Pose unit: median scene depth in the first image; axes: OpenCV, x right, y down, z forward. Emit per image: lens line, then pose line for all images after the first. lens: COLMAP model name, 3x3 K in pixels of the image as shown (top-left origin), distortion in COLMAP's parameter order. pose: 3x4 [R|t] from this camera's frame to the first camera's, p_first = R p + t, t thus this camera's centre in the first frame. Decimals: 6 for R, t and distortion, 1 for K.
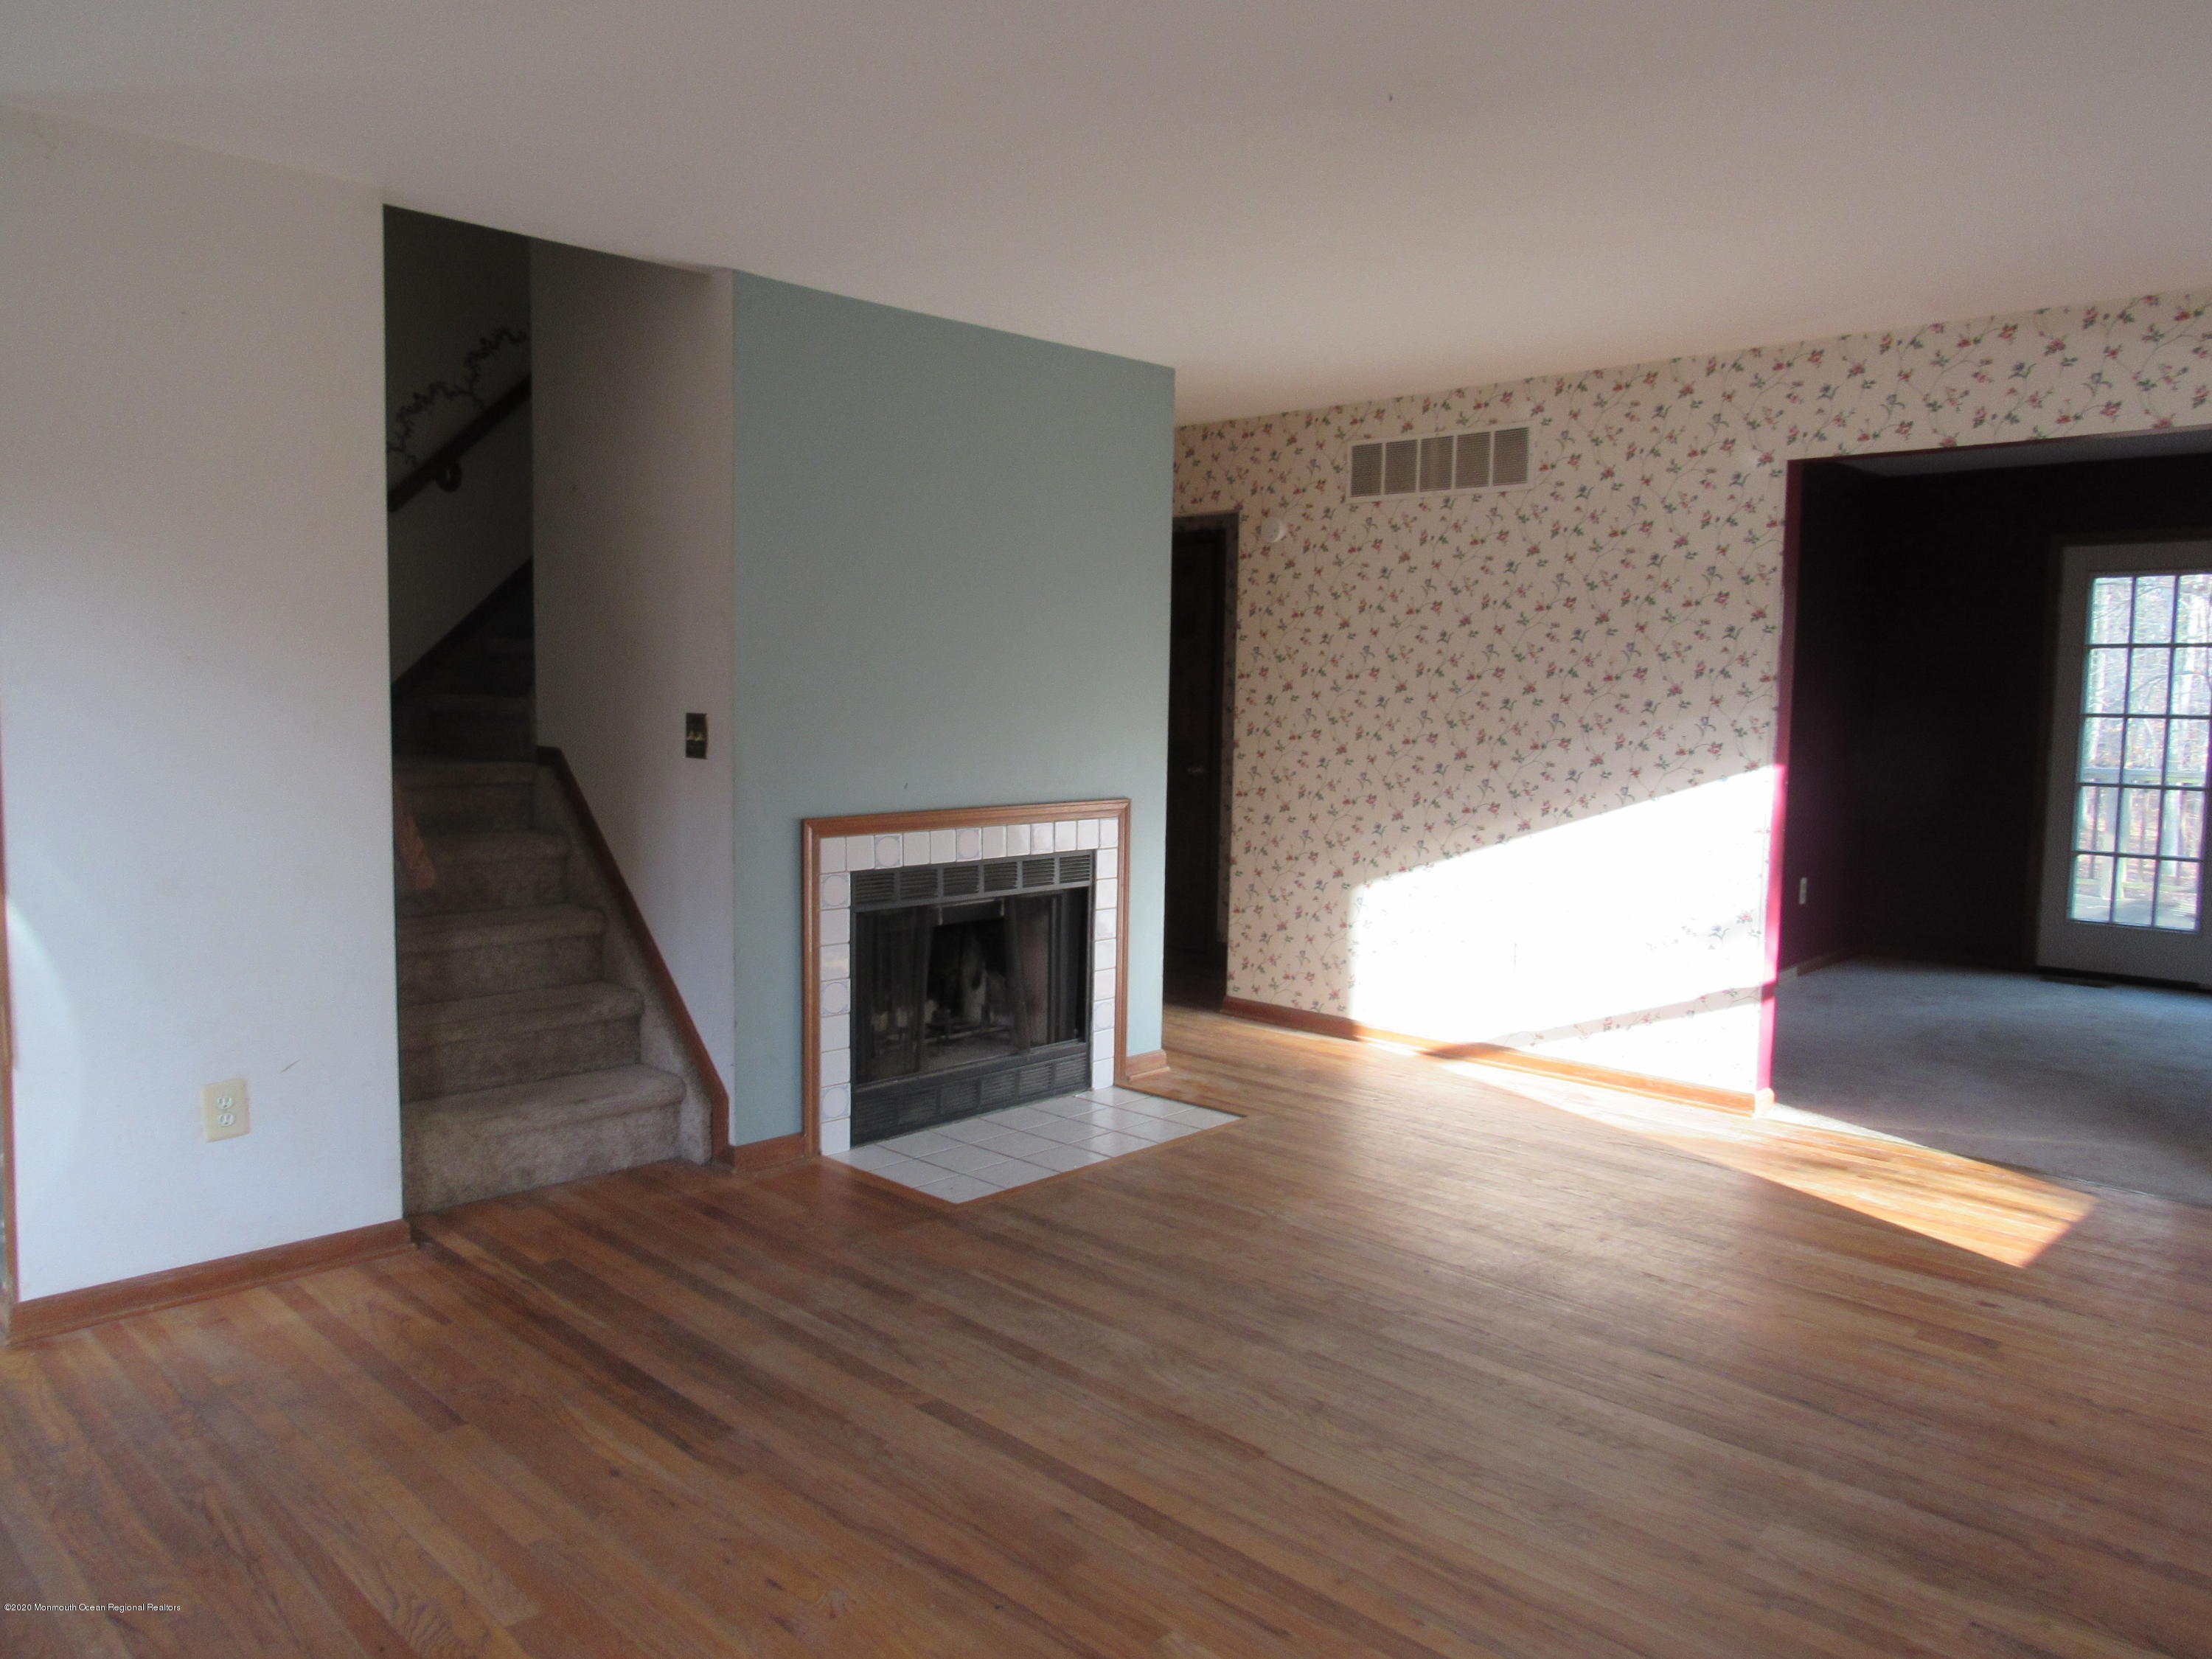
lens RADIAL K [[1586.2, 0, 1106.0], [0, 1586.2, 829.5], [0, 0, 1]] dist [-0.046122, 0.009254]
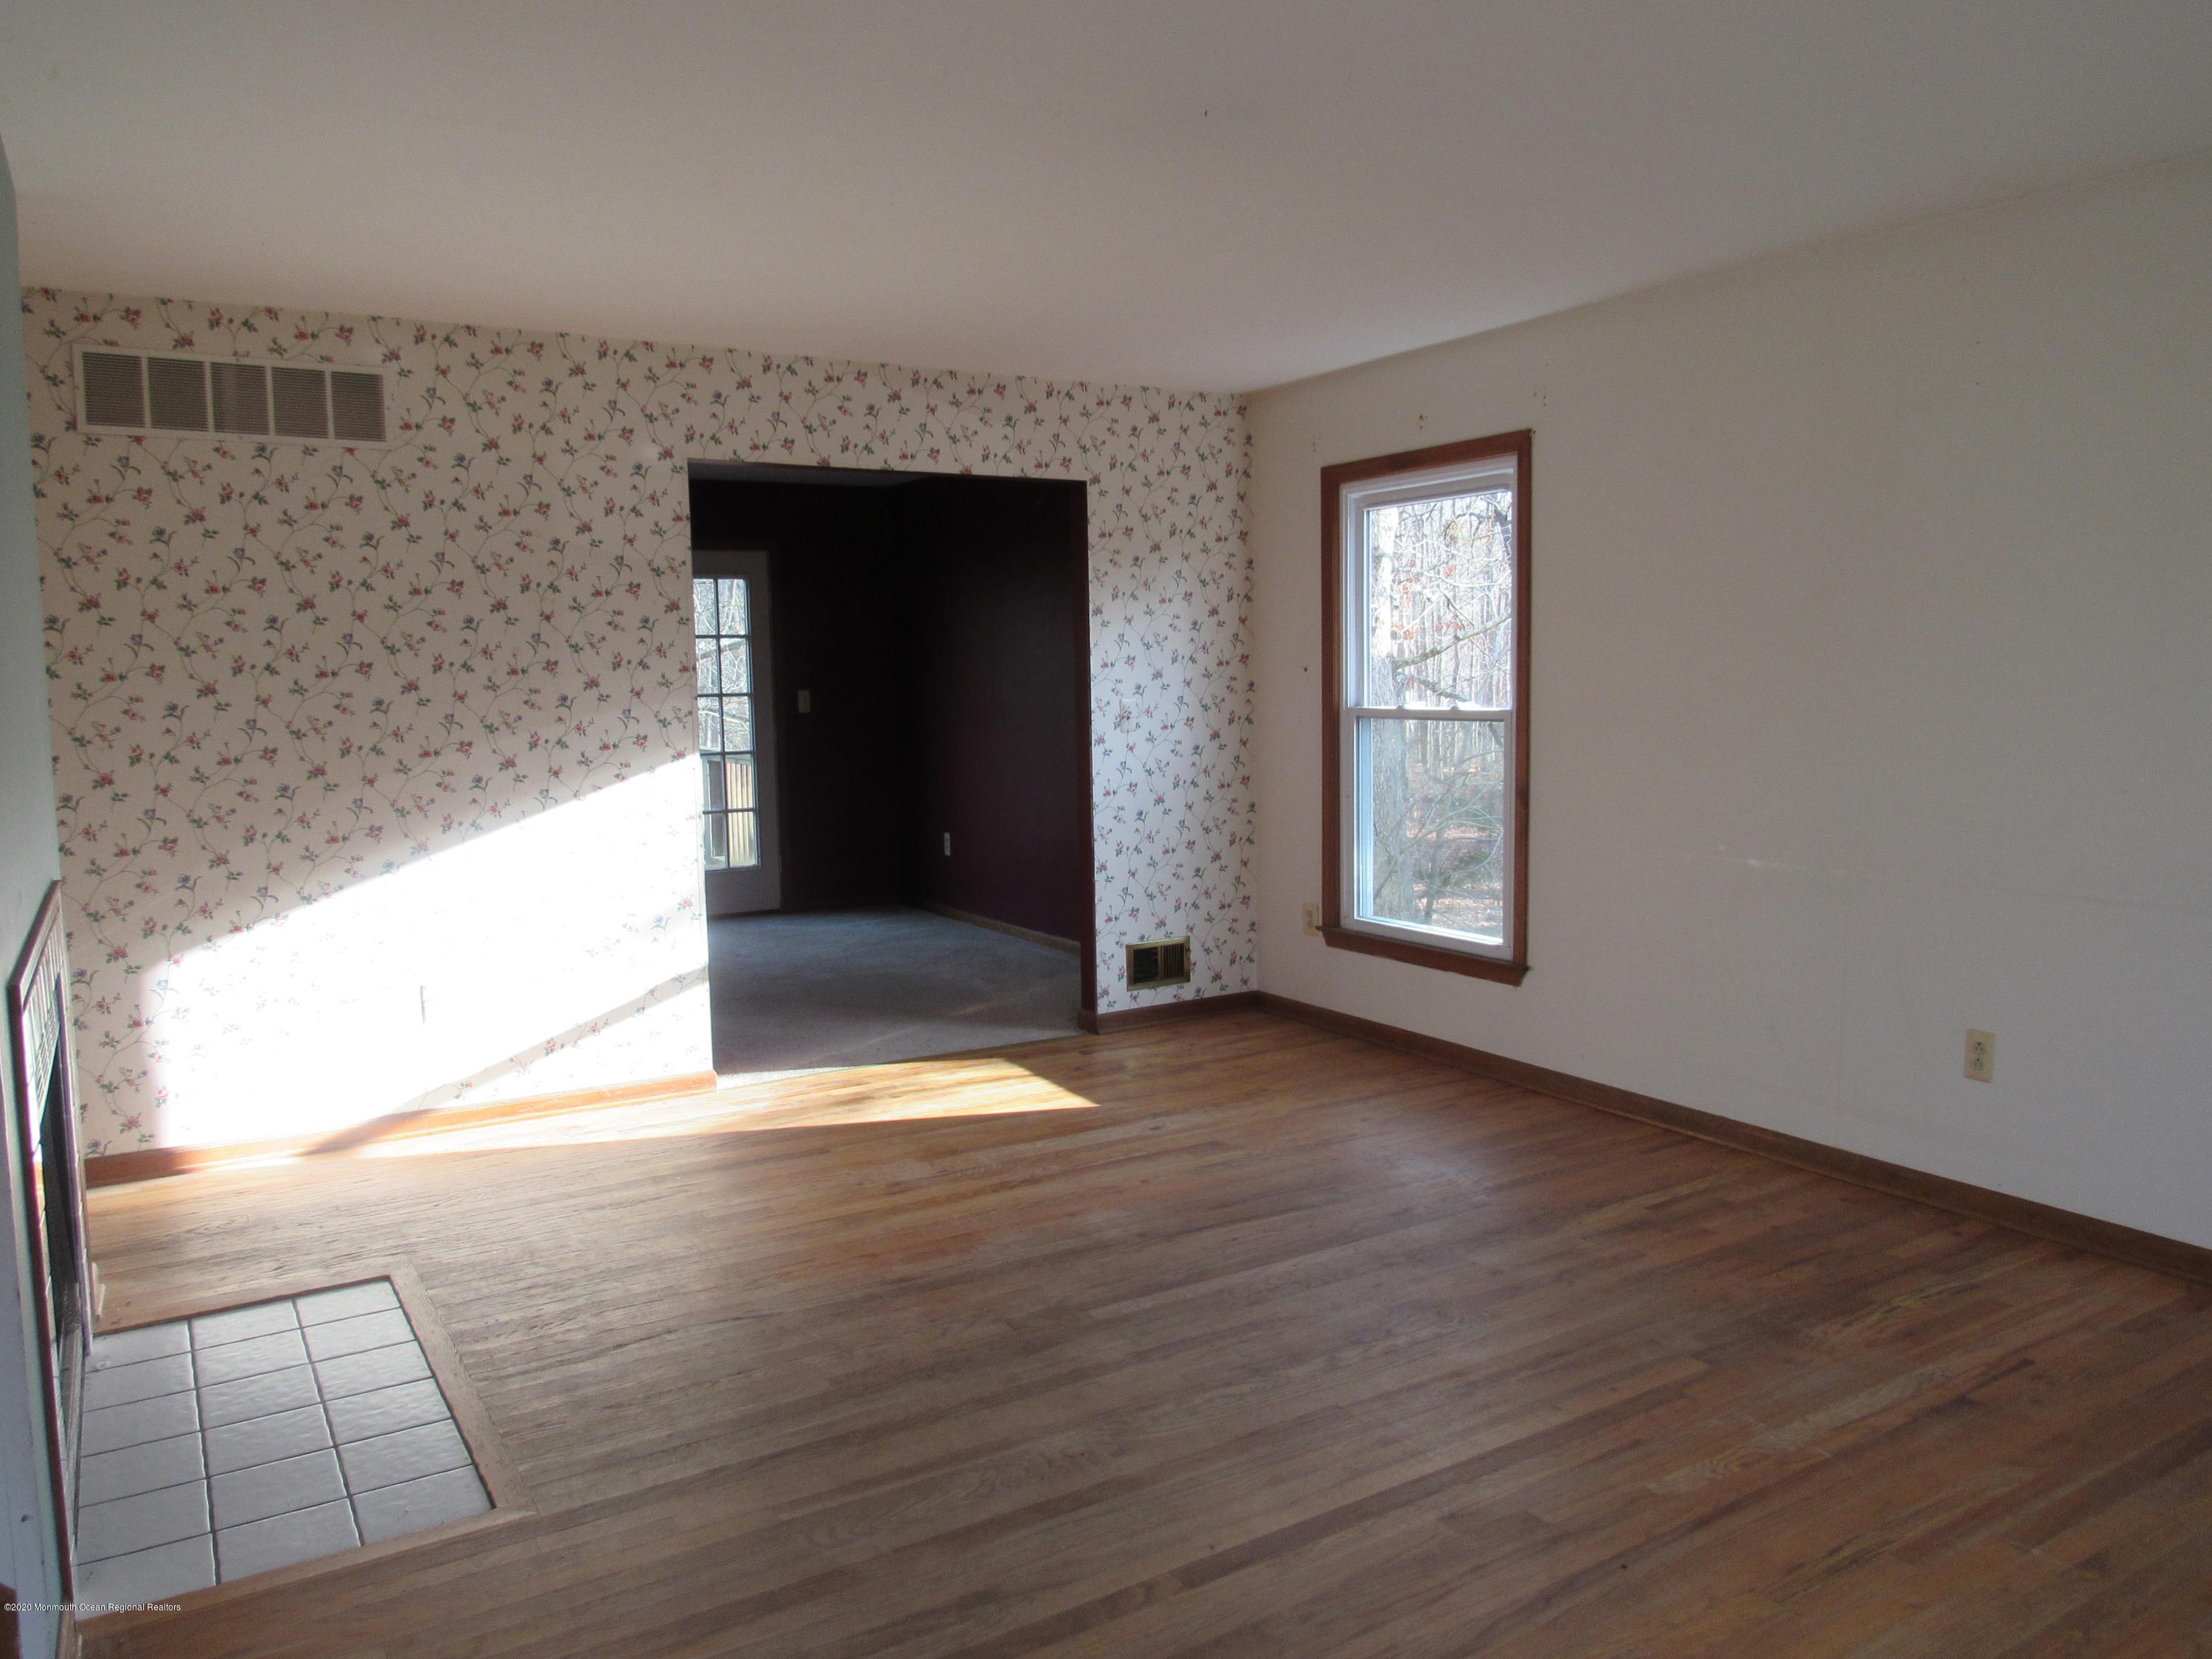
lens RADIAL K [[1547.7, 0, 1106.0], [0, 1547.7, 829.5], [0, 0, 1]] dist [-0.038441, -0.001387]
pose [[0.233346, -0.108322, 0.966342, -0.478042], [0.105285, 0.990748, 0.085634, -0.046996], [-0.966677, 0.081759, 0.242592, 0.473292]]
